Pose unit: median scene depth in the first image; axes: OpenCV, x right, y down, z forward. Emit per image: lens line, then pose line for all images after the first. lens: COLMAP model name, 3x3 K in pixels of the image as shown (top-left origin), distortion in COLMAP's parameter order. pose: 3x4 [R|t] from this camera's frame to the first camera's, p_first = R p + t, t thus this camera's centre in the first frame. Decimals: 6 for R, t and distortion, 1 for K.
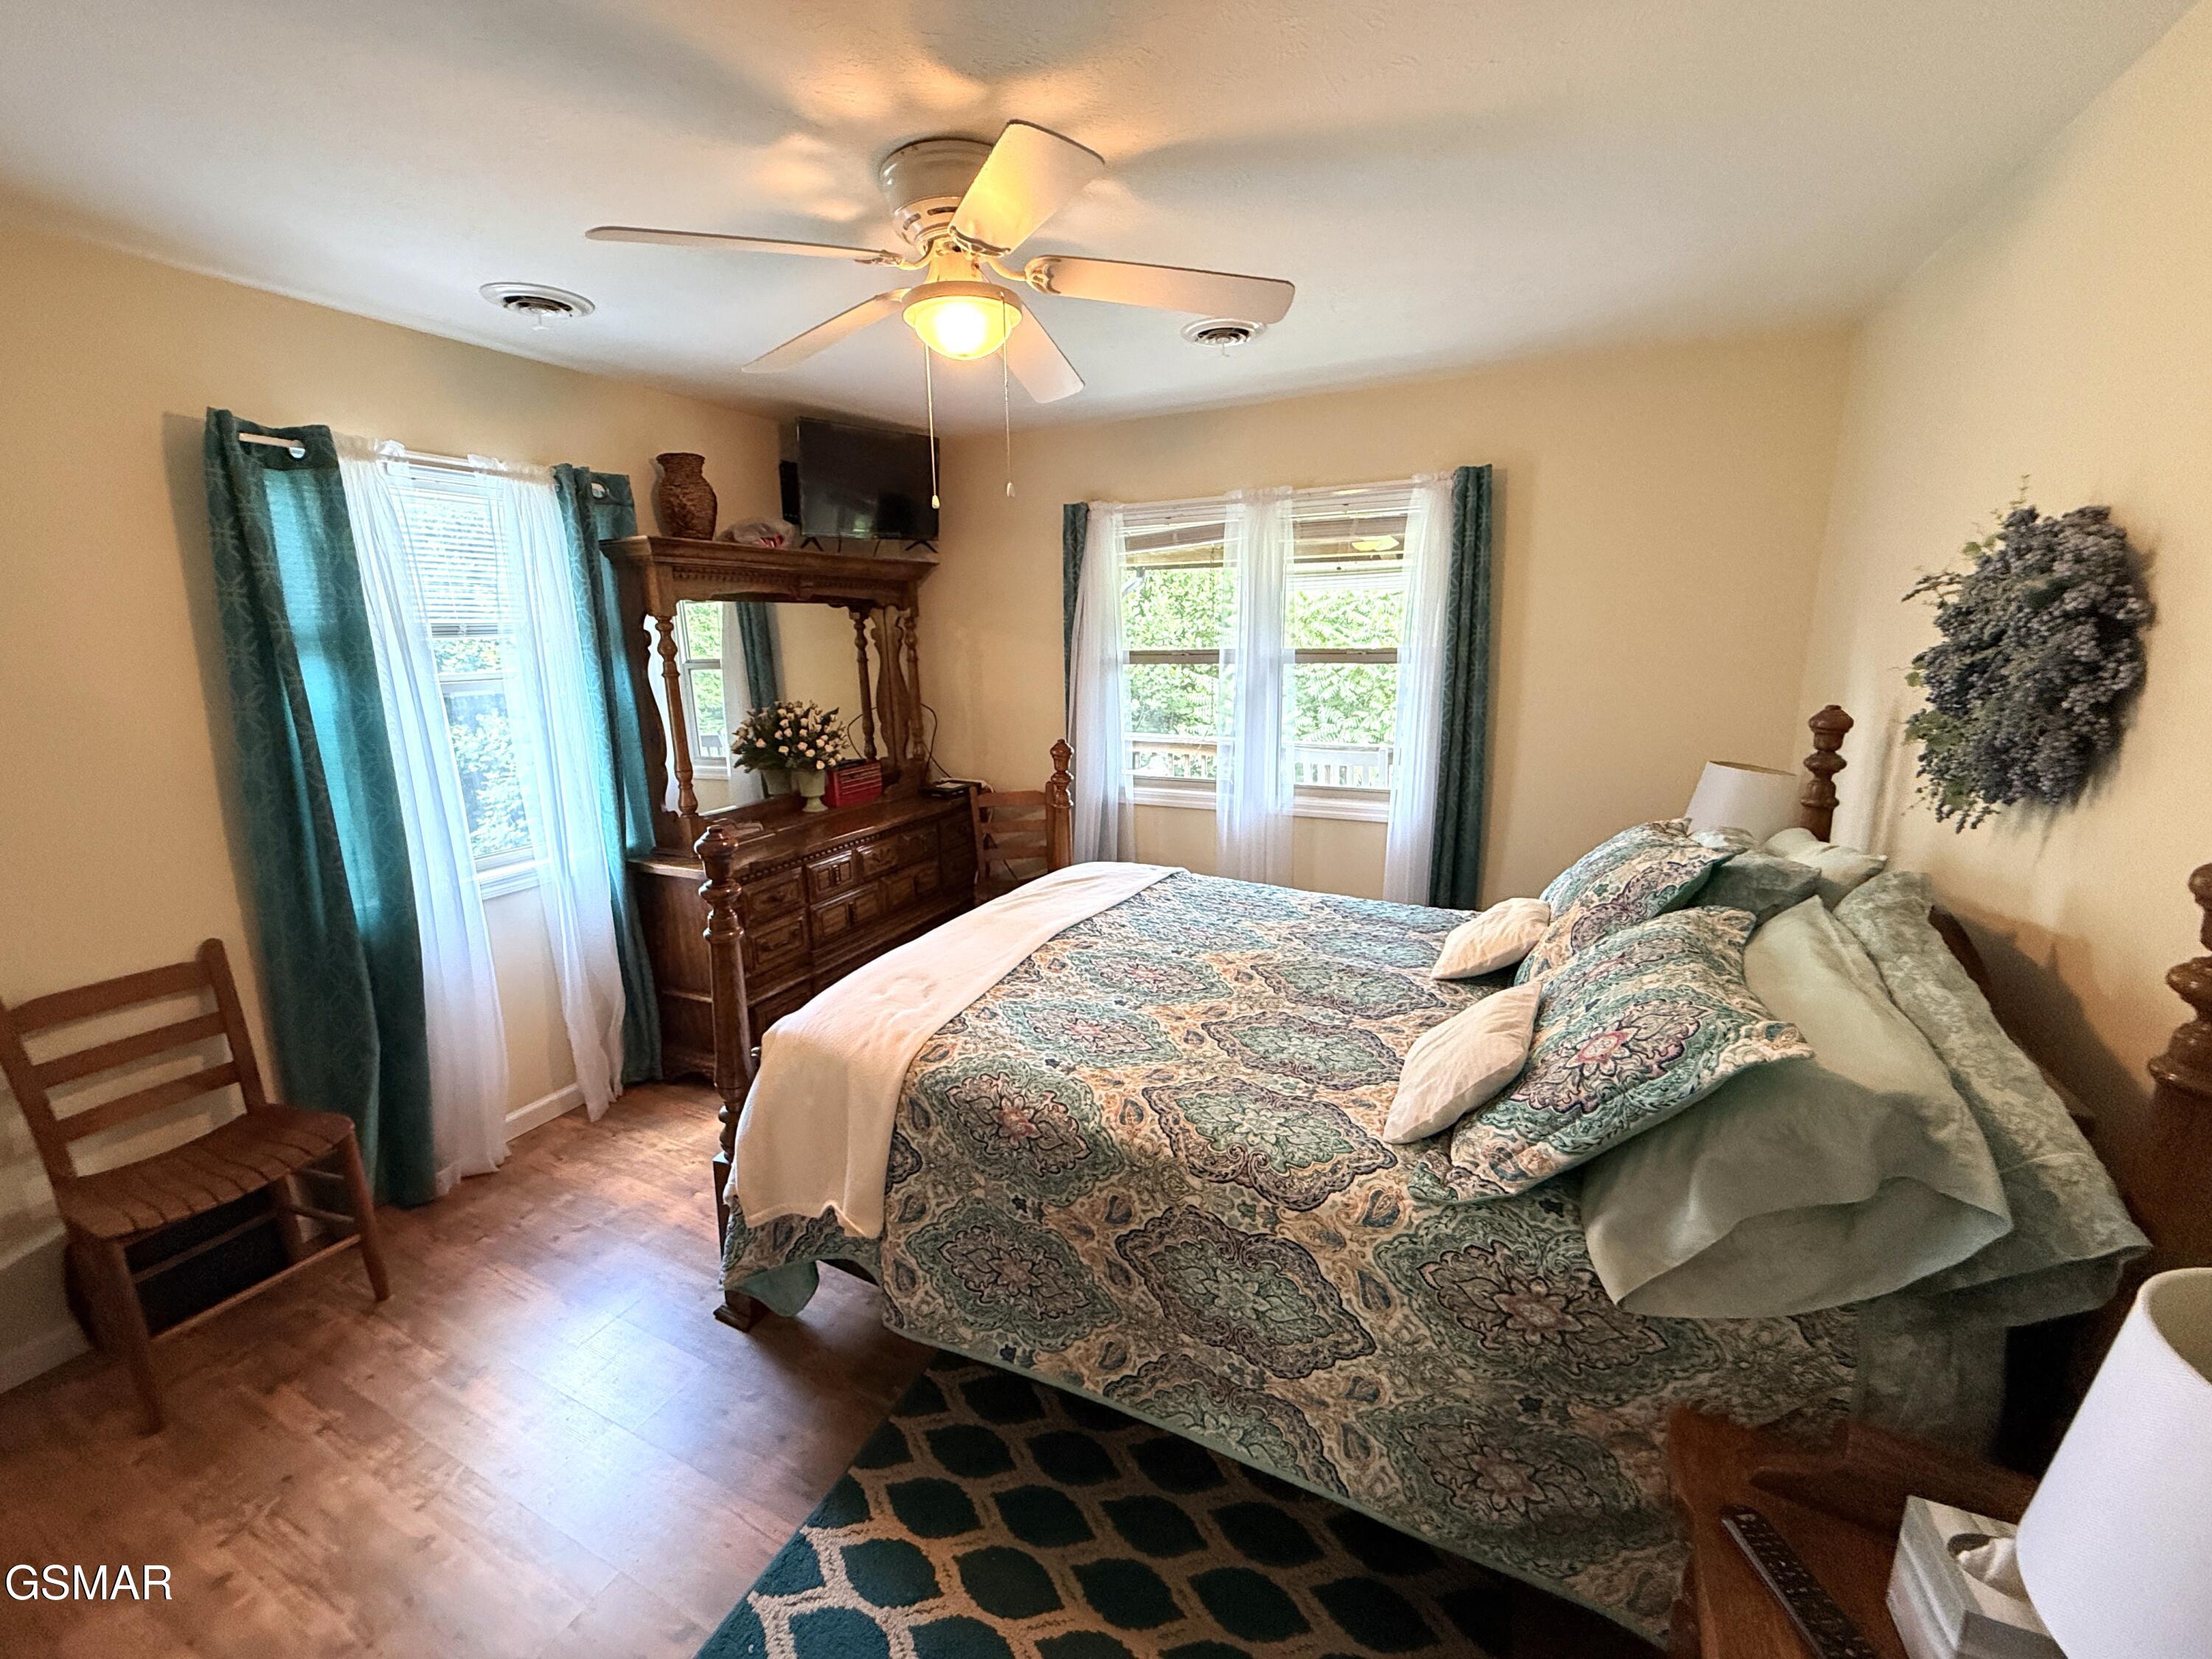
lens RADIAL K [[885.0, 0, 1097.6], [0, 885.0, 825.6], [0, 0, 1]] dist [0.002119, -0.000412]
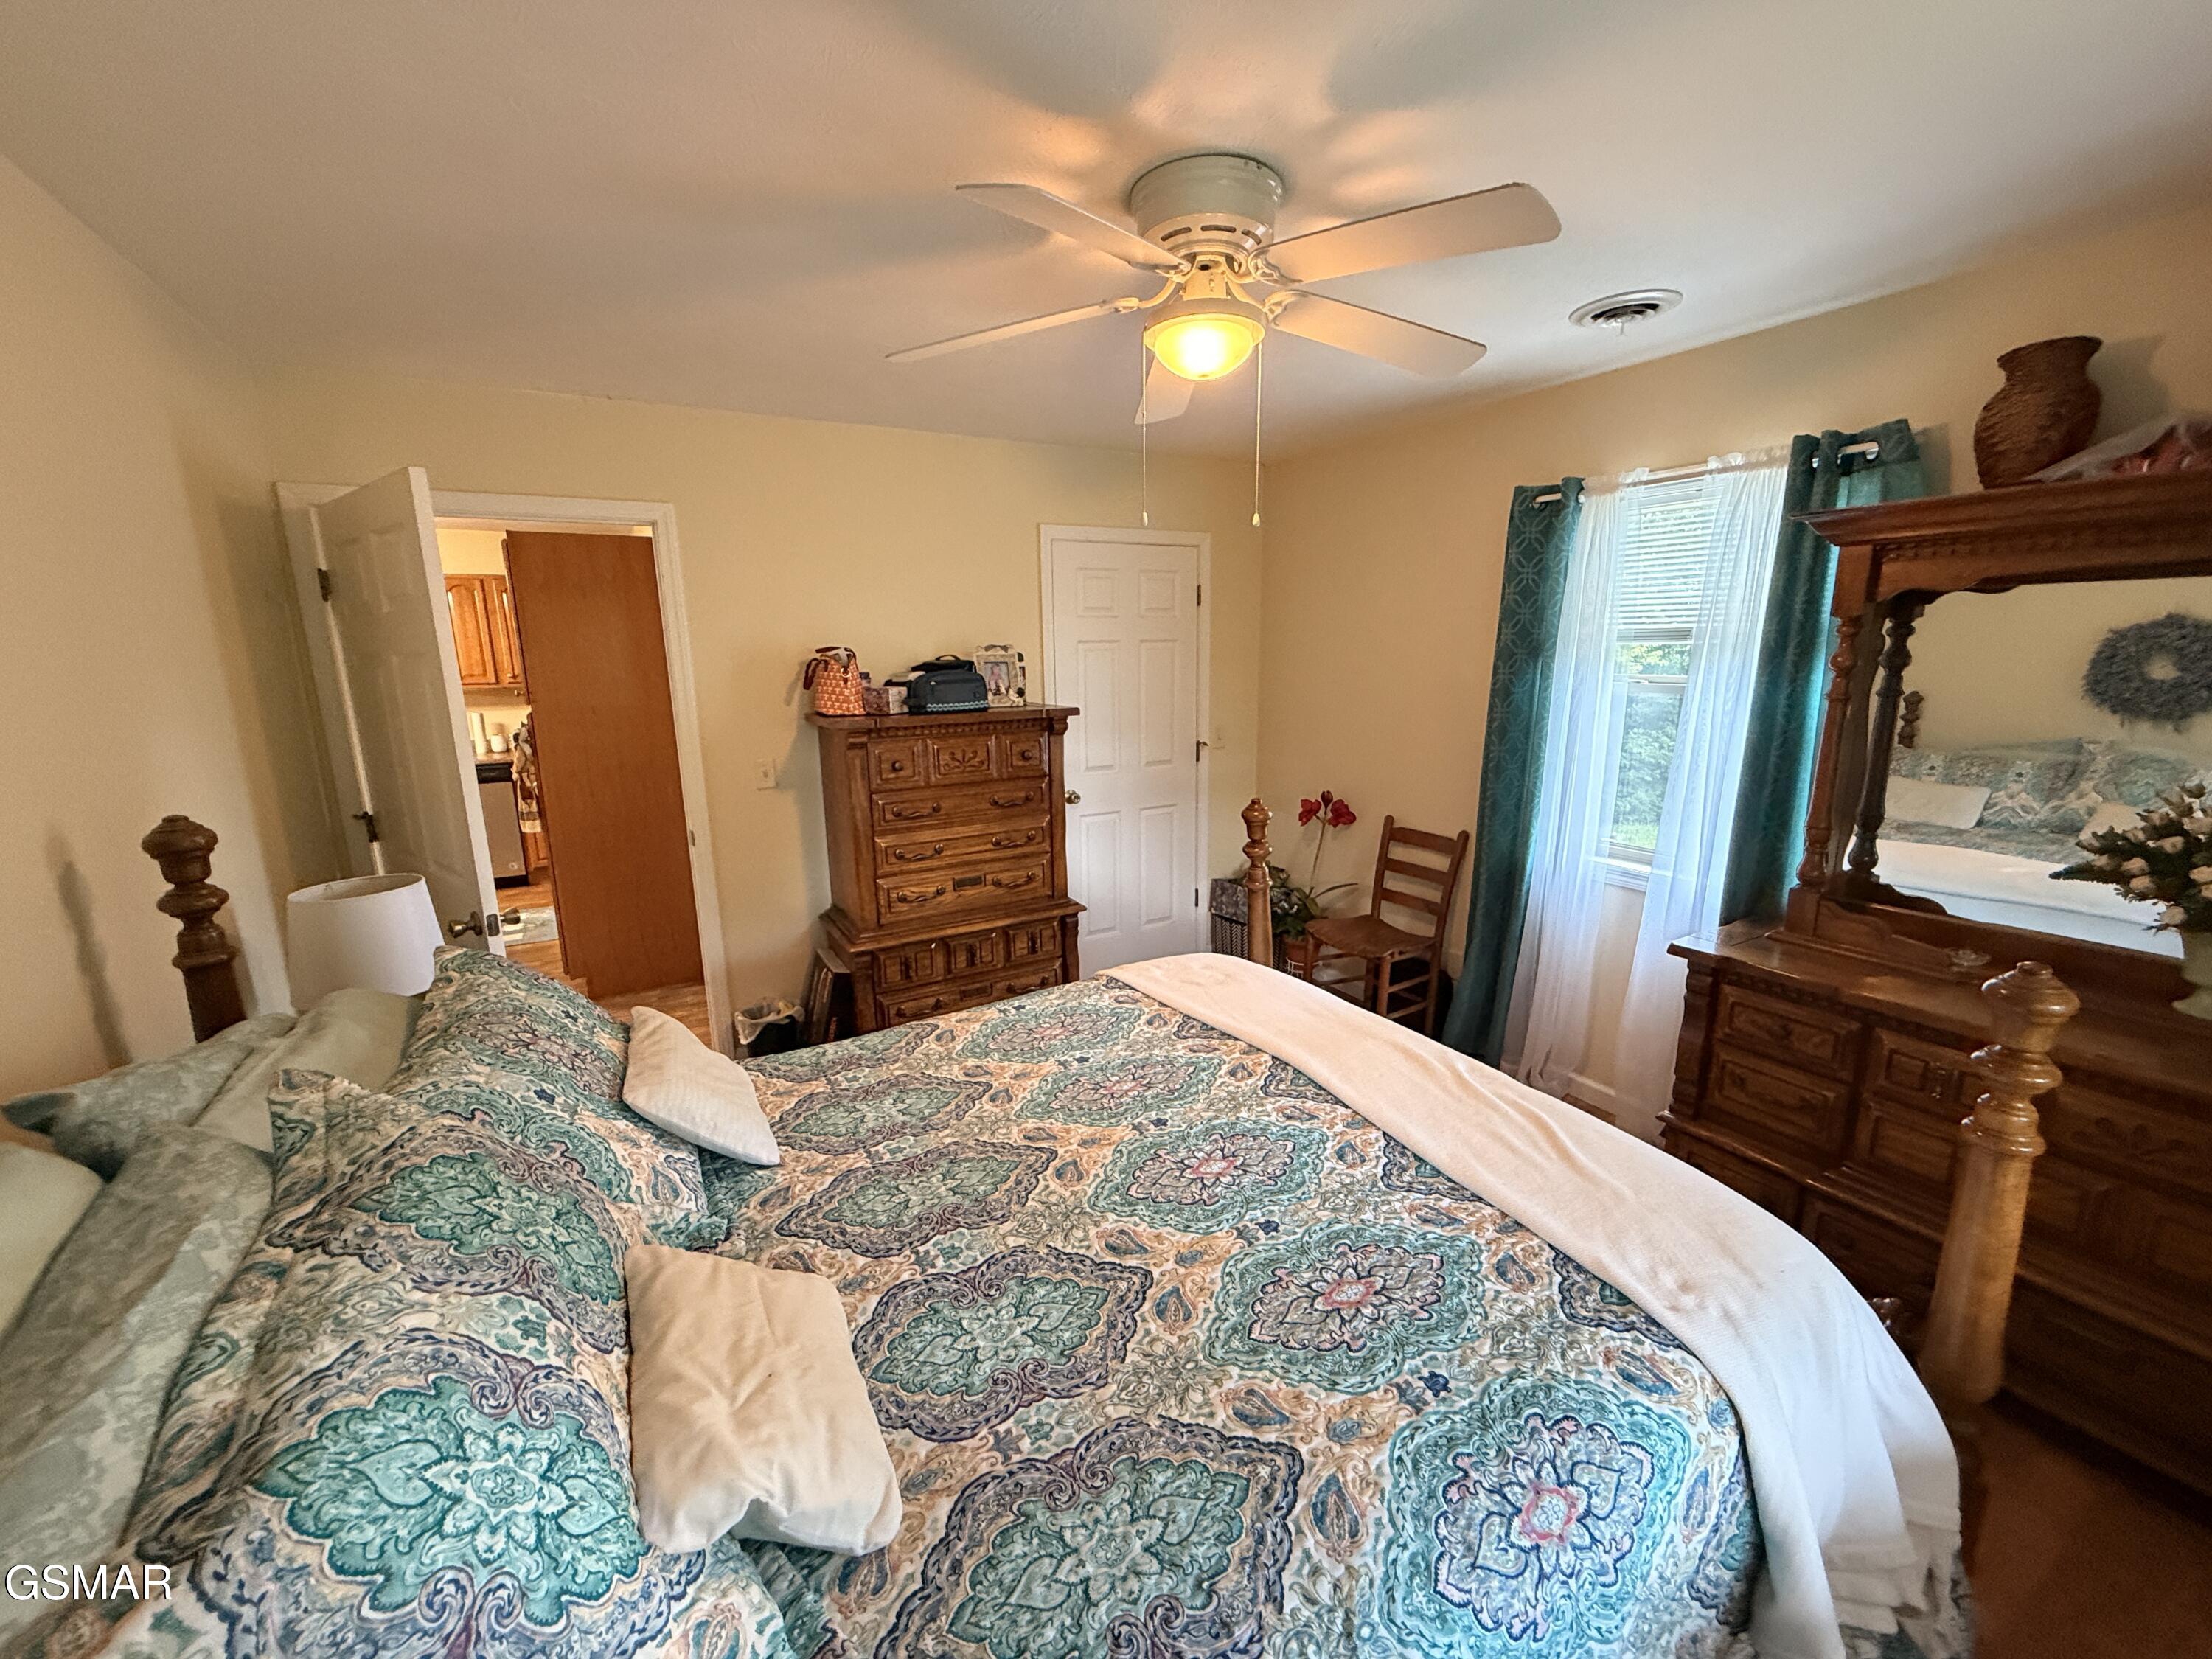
lens RADIAL K [[885.0, 0, 1097.6], [0, 885.0, 825.6], [0, 0, 1]] dist [0.002119, -0.000412]
pose [[-0.578181, 0.186710, -0.794258, 0.670316], [-0.161033, 0.928203, 0.335422, -0.322716], [0.799859, 0.321837, -0.506603, 1.334949]]
